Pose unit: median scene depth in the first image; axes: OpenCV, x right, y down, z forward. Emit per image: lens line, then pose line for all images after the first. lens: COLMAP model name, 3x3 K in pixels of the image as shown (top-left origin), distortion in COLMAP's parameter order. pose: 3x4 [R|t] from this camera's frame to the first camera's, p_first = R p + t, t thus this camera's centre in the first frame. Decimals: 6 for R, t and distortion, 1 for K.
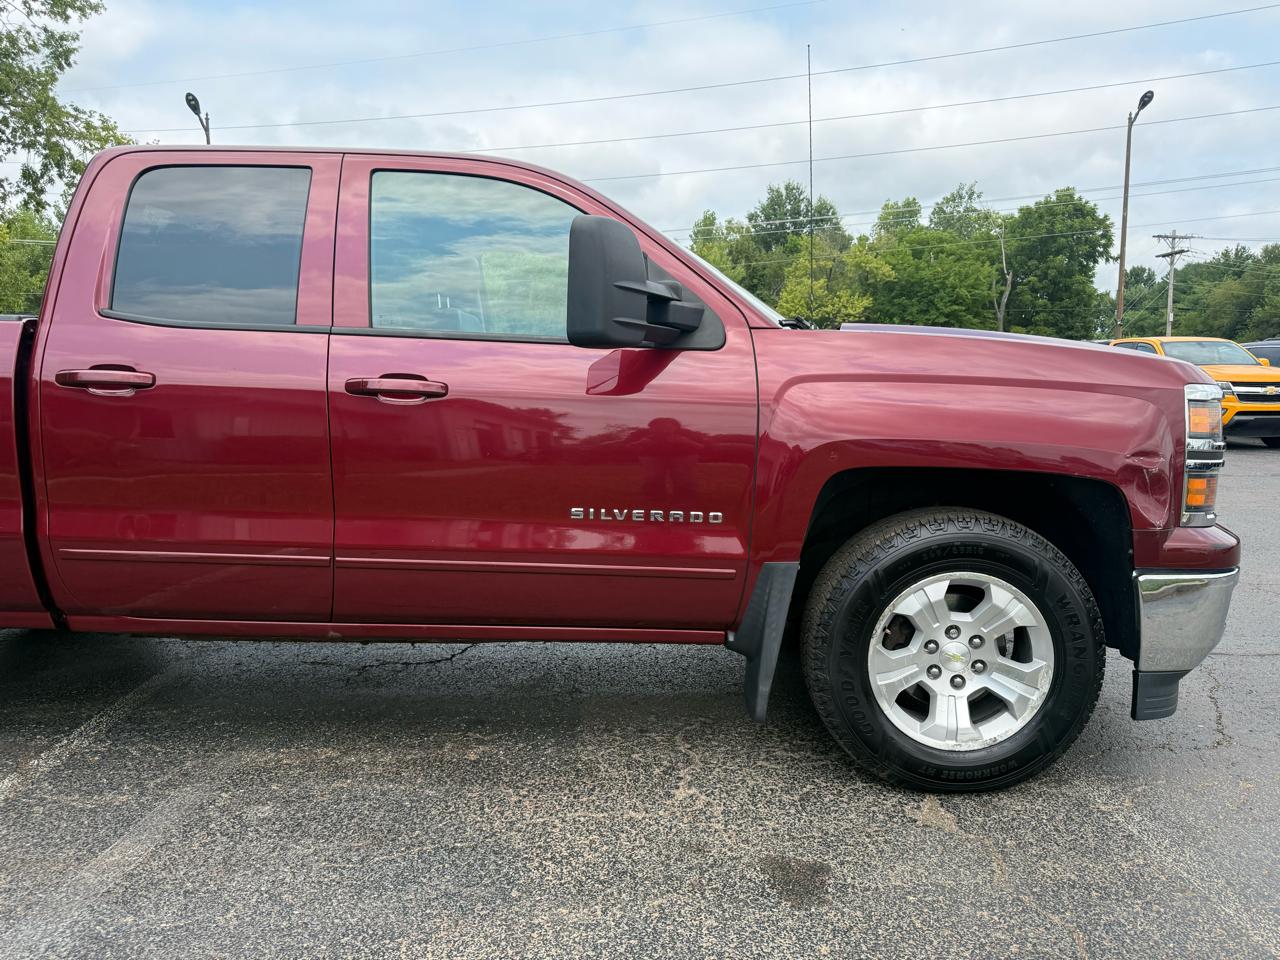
lens RADIAL K [[906.4, 0, 634.1], [0, 906.4, 481.6], [0, 0, 1]] dist [0.003386, -0.002574]
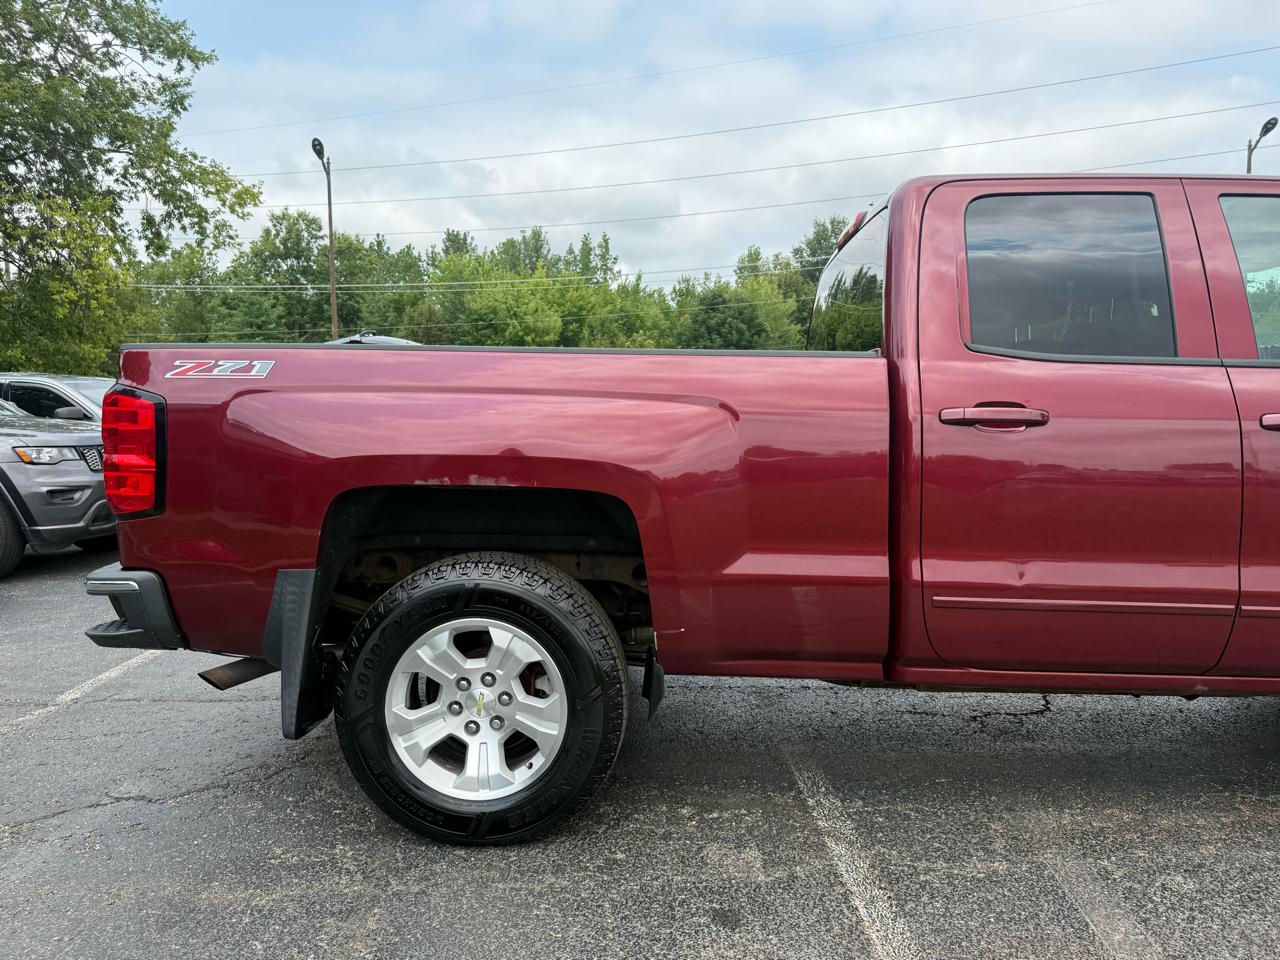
lens RADIAL K [[909.8, 0, 640.0], [0, 909.8, 480.0], [0, 0, 1]] dist [0.004578, -0.006722]
pose [[0.999442, -0.006891, -0.032698, -0.891914], [0.005582, 0.999185, -0.039982, -0.010700], [0.032946, 0.039777, 0.998665, 0.040557]]
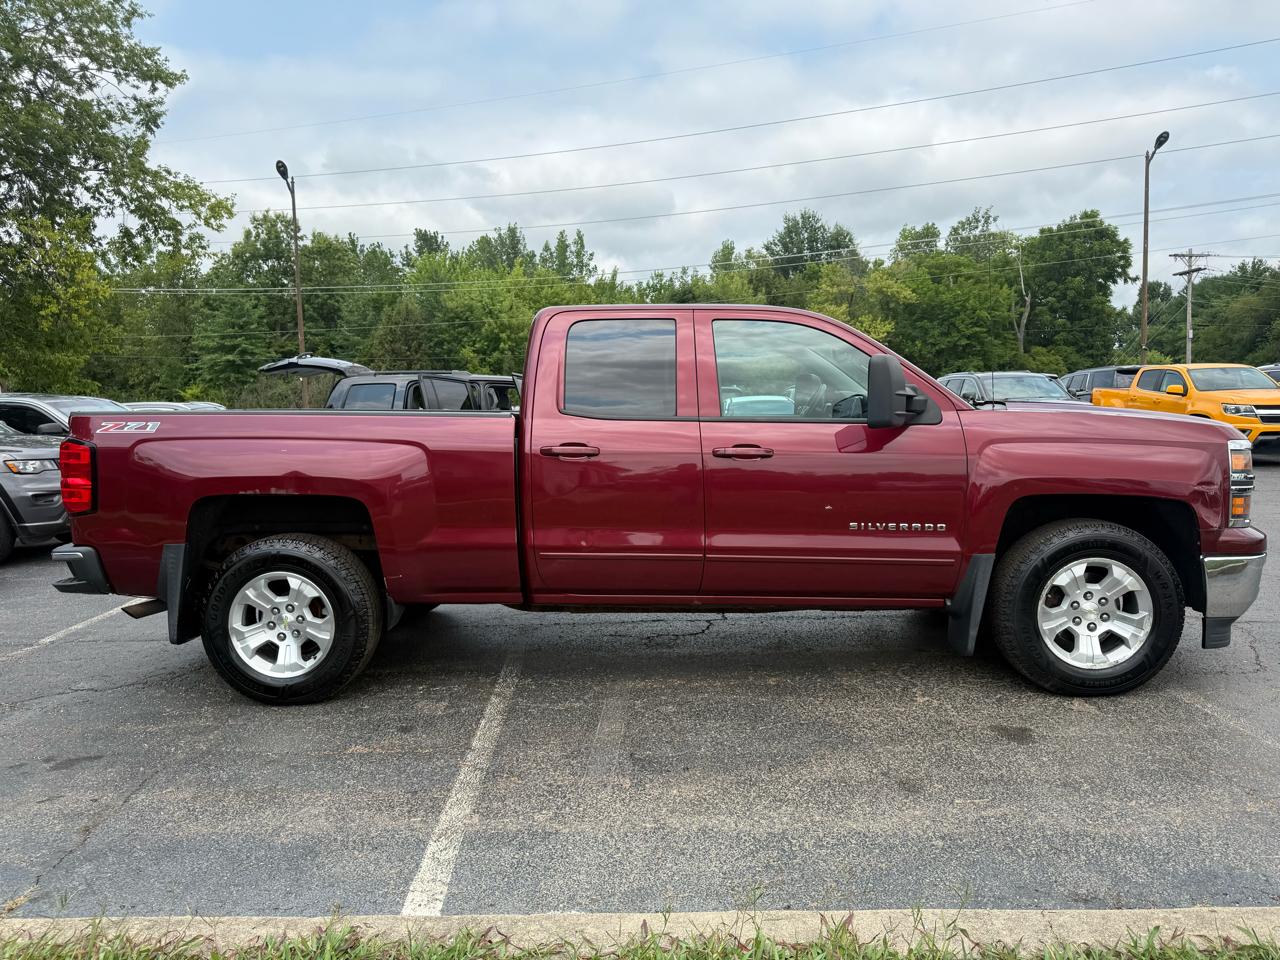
lens RADIAL K [[899.5, 0, 632.9], [0, 899.5, 480.3], [0, 0, 1]] dist [-0.000419, -0.000861]
pose [[0.999494, -0.020557, -0.024275, -0.411956], [0.019838, 0.999368, -0.029501, -0.008569], [0.024866, 0.029005, 0.999270, -0.620646]]
